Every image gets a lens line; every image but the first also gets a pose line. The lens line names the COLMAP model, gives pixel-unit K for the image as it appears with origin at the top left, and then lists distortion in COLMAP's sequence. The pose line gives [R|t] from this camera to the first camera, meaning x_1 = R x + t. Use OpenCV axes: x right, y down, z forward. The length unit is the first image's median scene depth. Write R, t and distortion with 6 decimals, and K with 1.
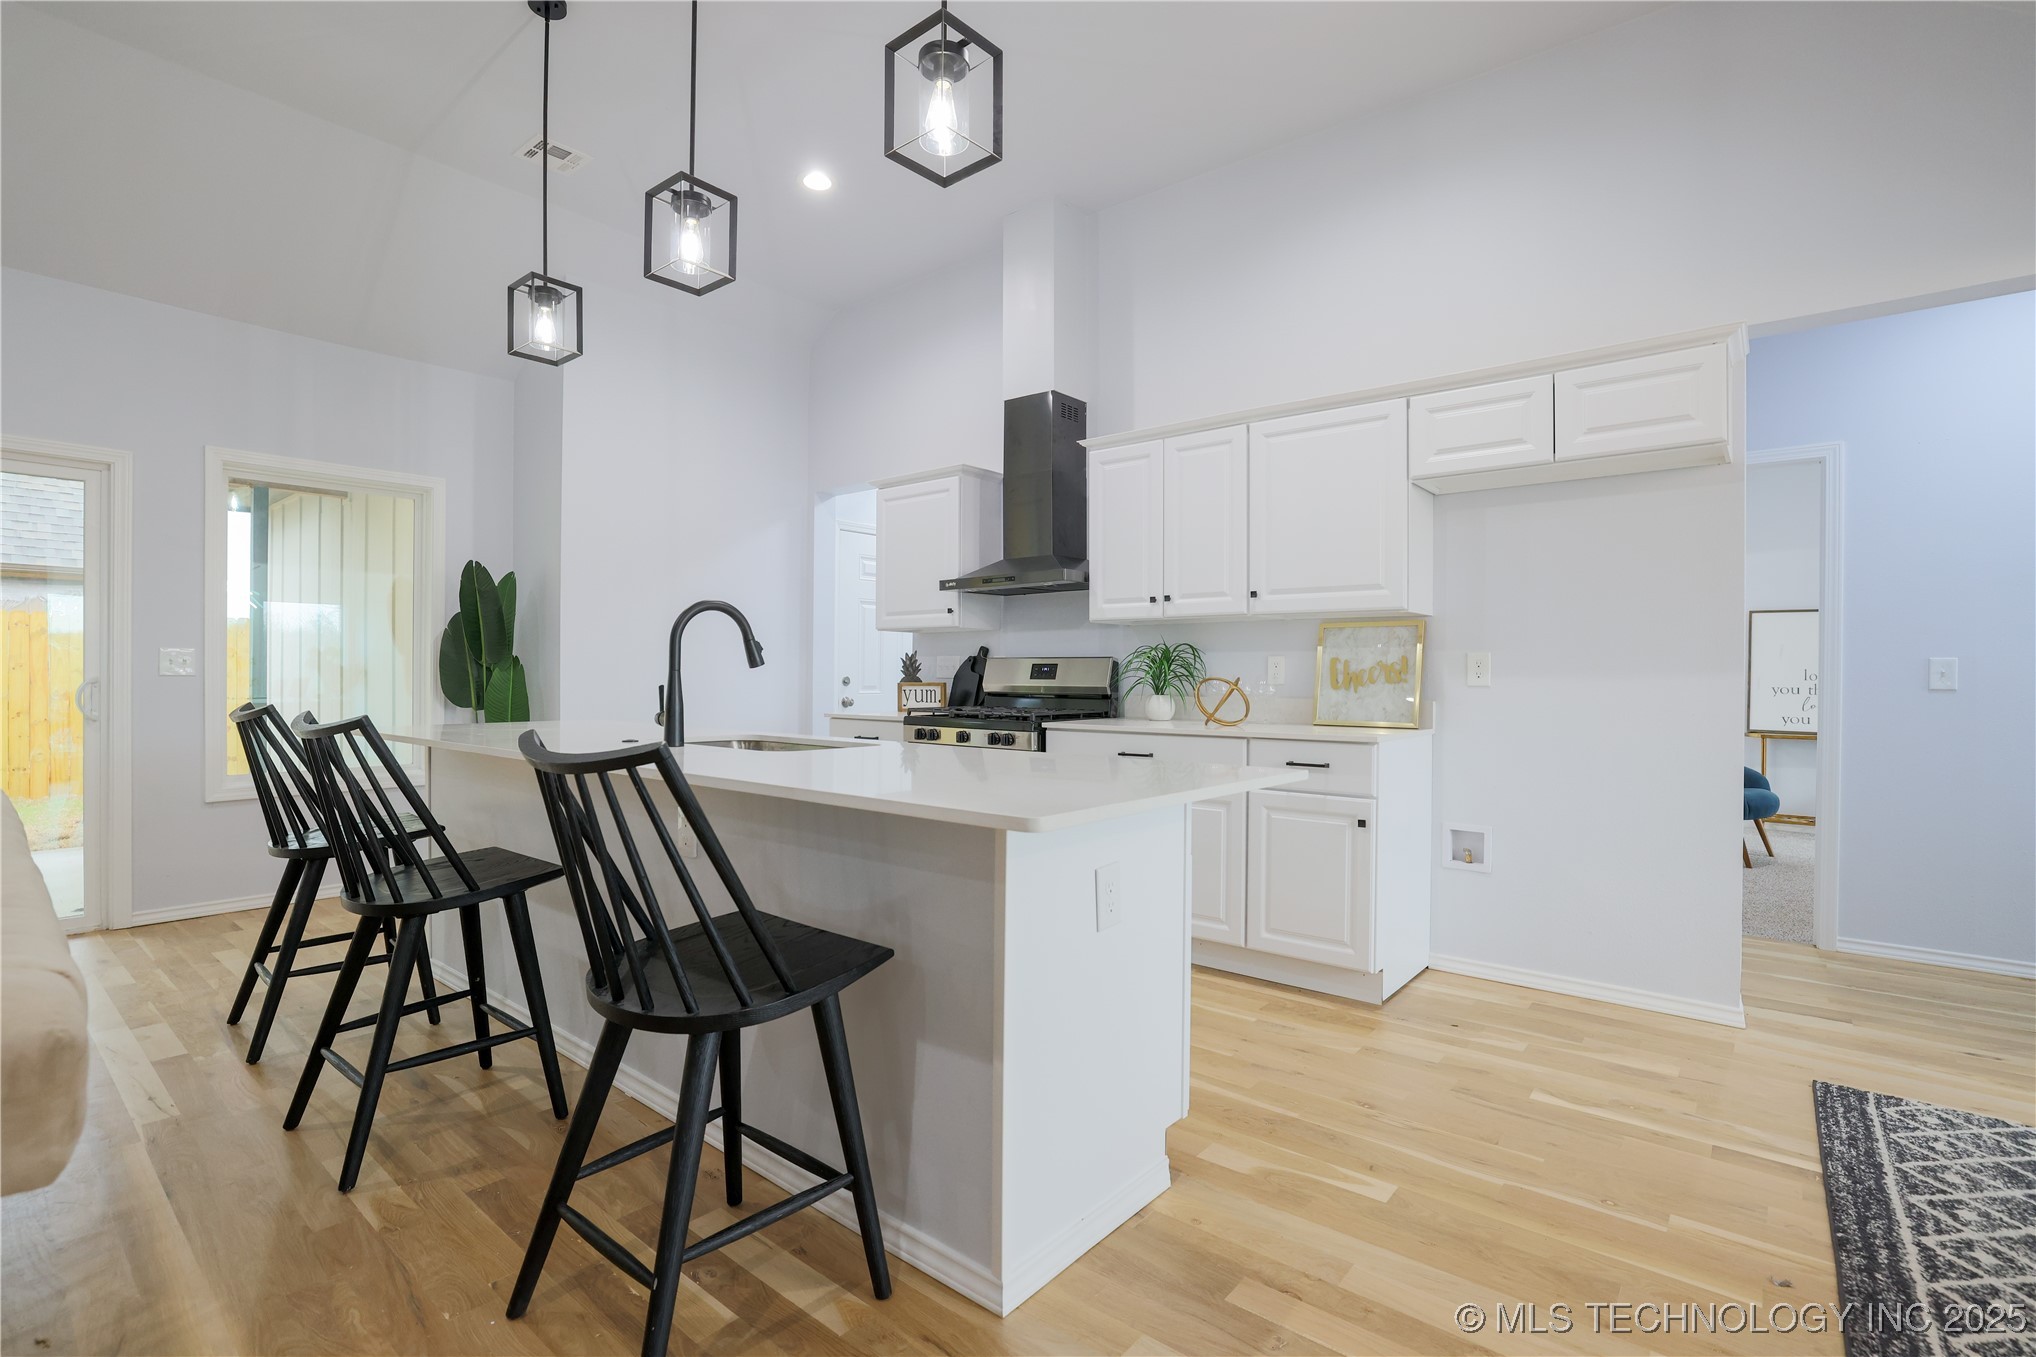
lens RADIAL K [[933.8, 0, 1014.2], [0, 933.8, 678.1], [0, 0, 1]] dist [-0.046534, 0.015277]
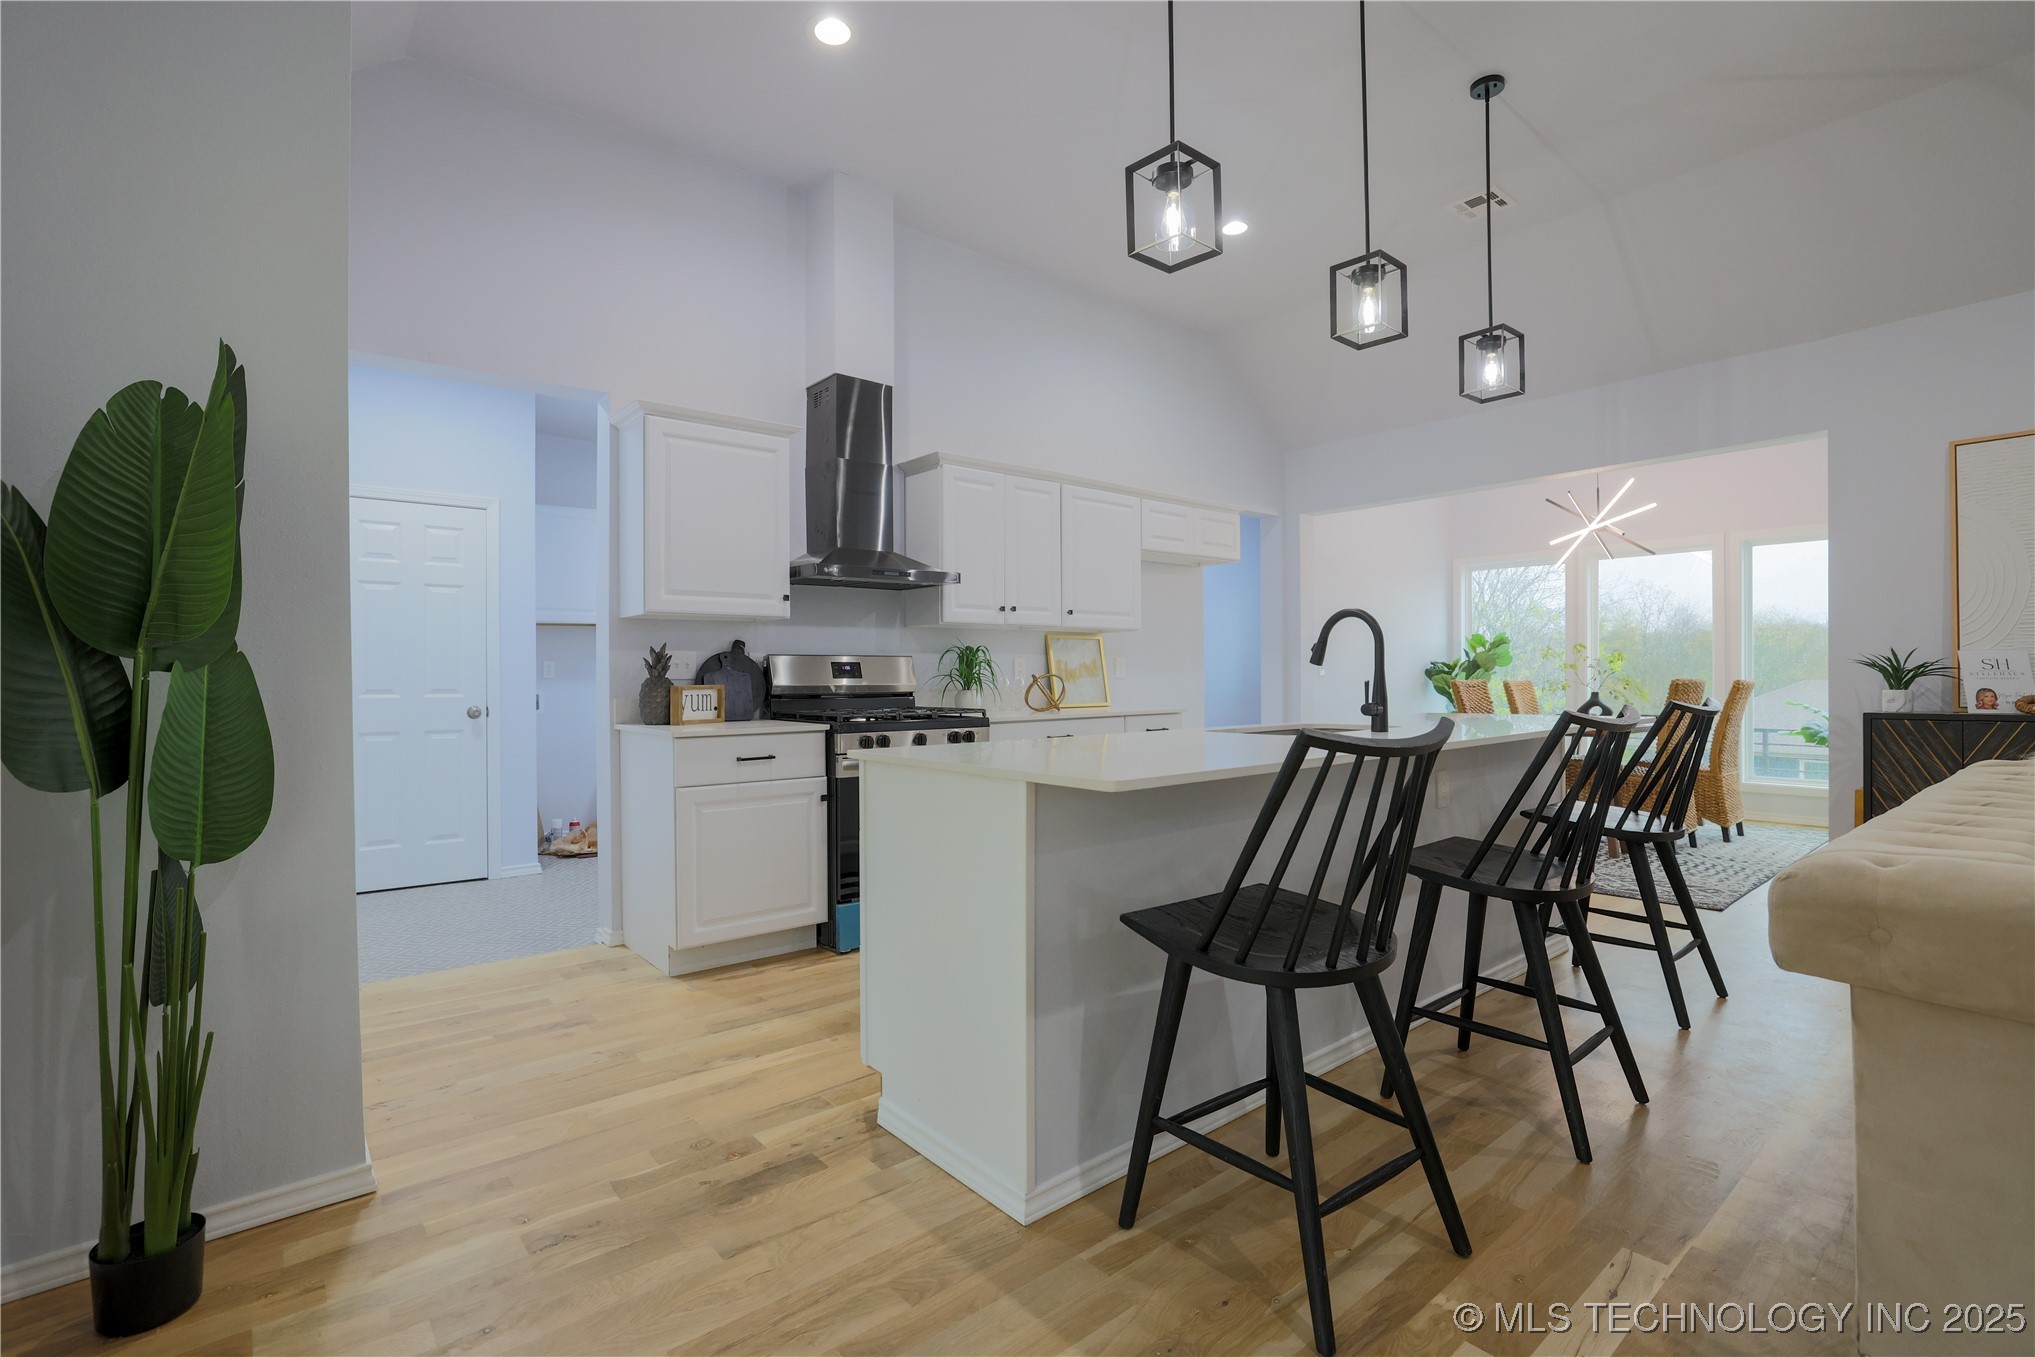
lens RADIAL K [[933.3, 0, 1011.4], [0, 933.3, 674.2], [0, 0, 1]] dist [-0.046534, 0.015277]
pose [[0.183429, -0.005713, 0.983016, -0.960801], [0.009364, 0.999948, 0.004064, -0.005852], [-0.982988, 0.008460, 0.183473, 0.737043]]
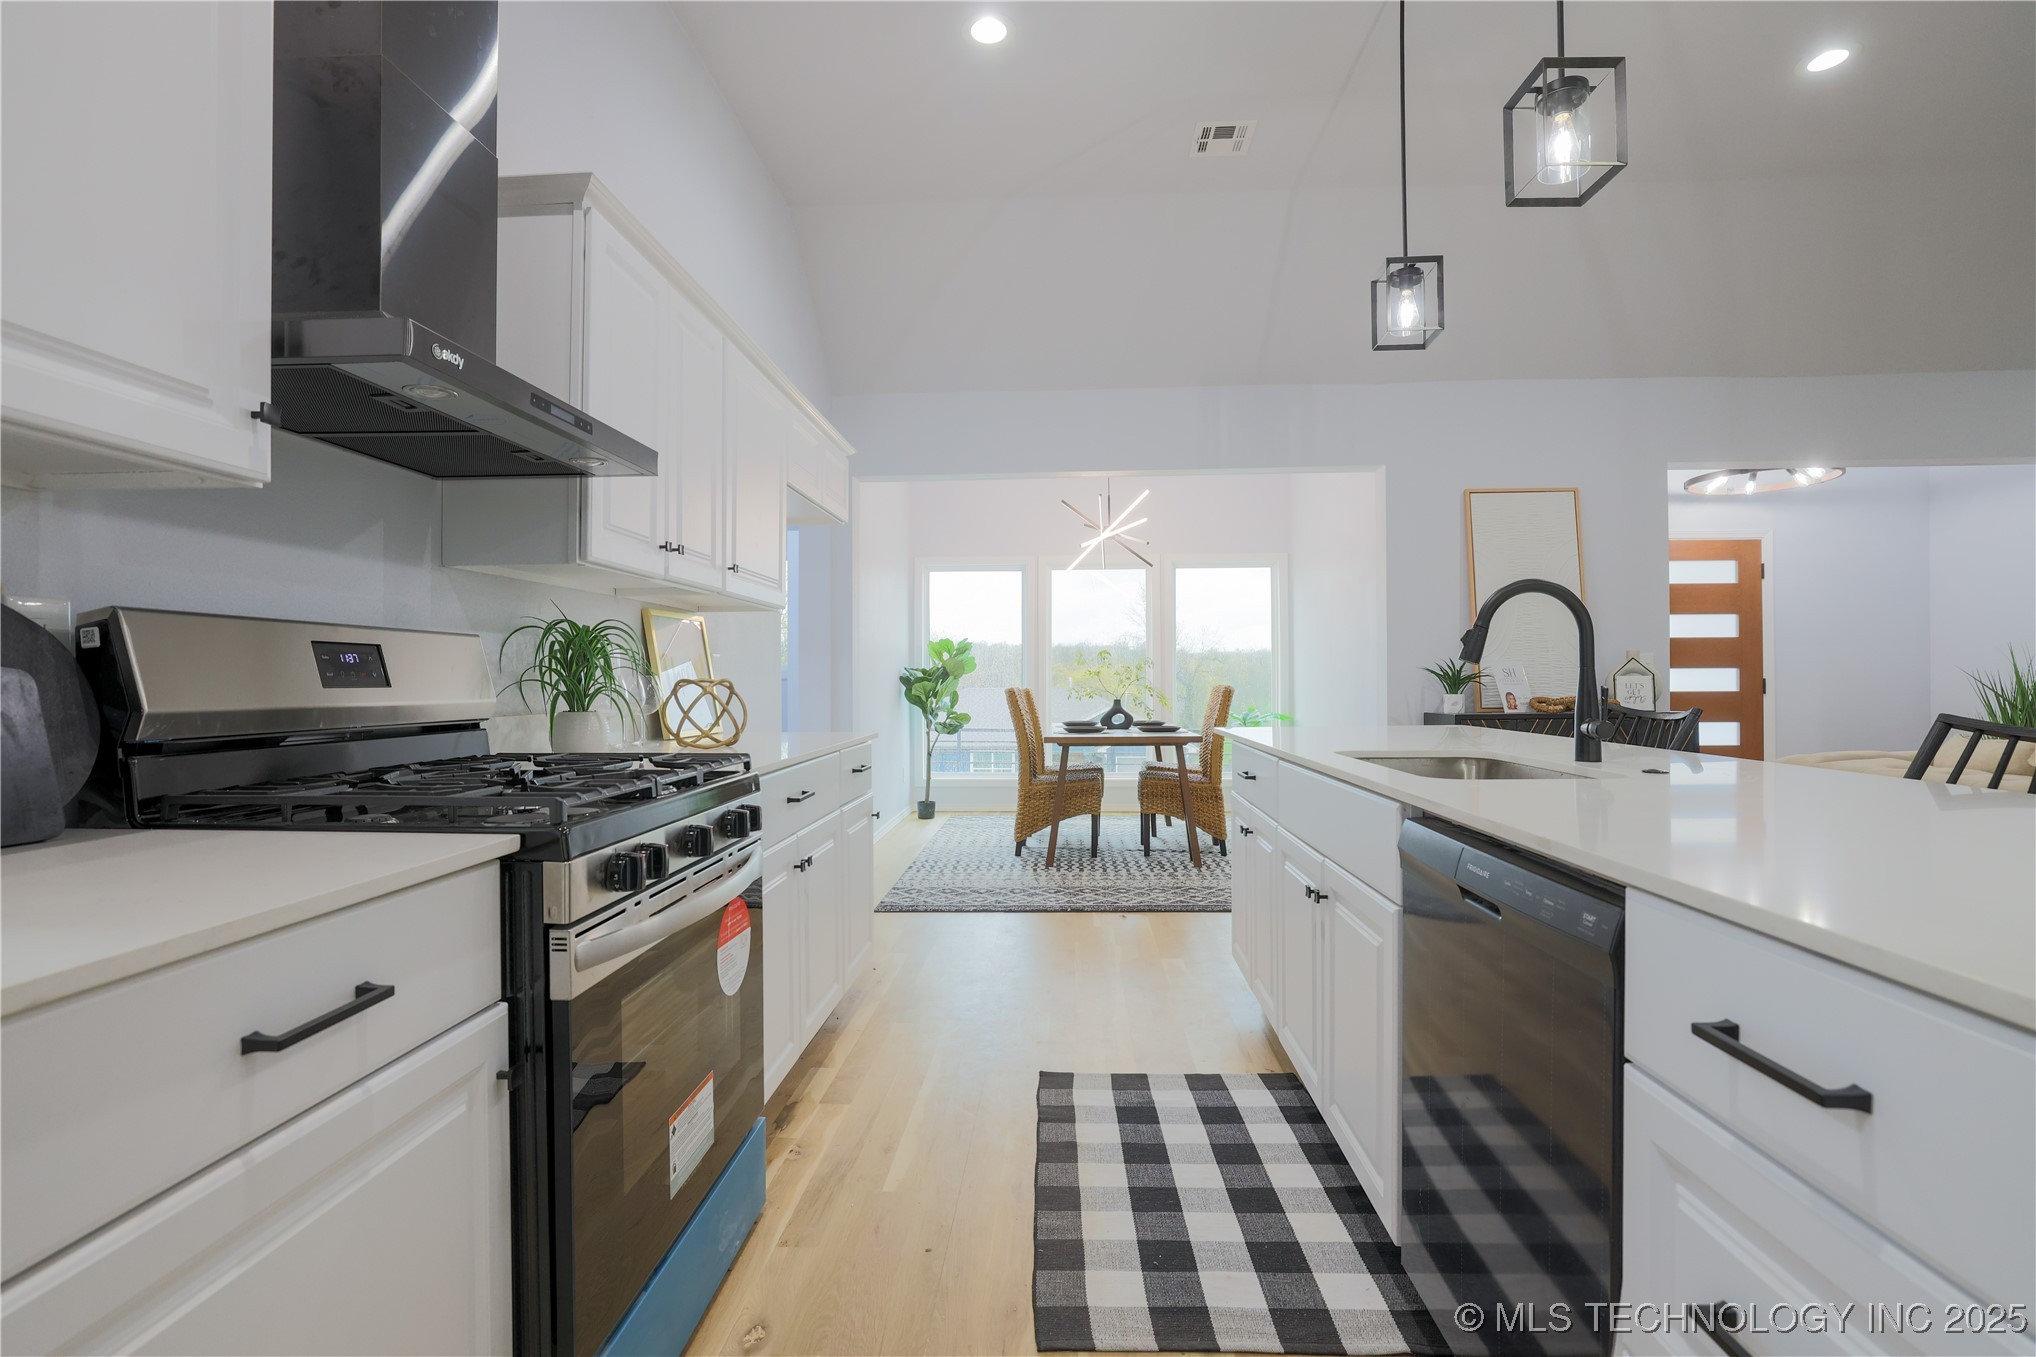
lens RADIAL K [[933.8, 0, 1010.8], [0, 933.8, 676.3], [0, 0, 1]] dist [-0.046534, 0.015277]
pose [[-0.593566, 0.000643, 0.804785, -0.425981], [0.004001, 0.999990, 0.002152, -0.003174], [-0.804775, 0.004497, -0.593562, 1.116726]]
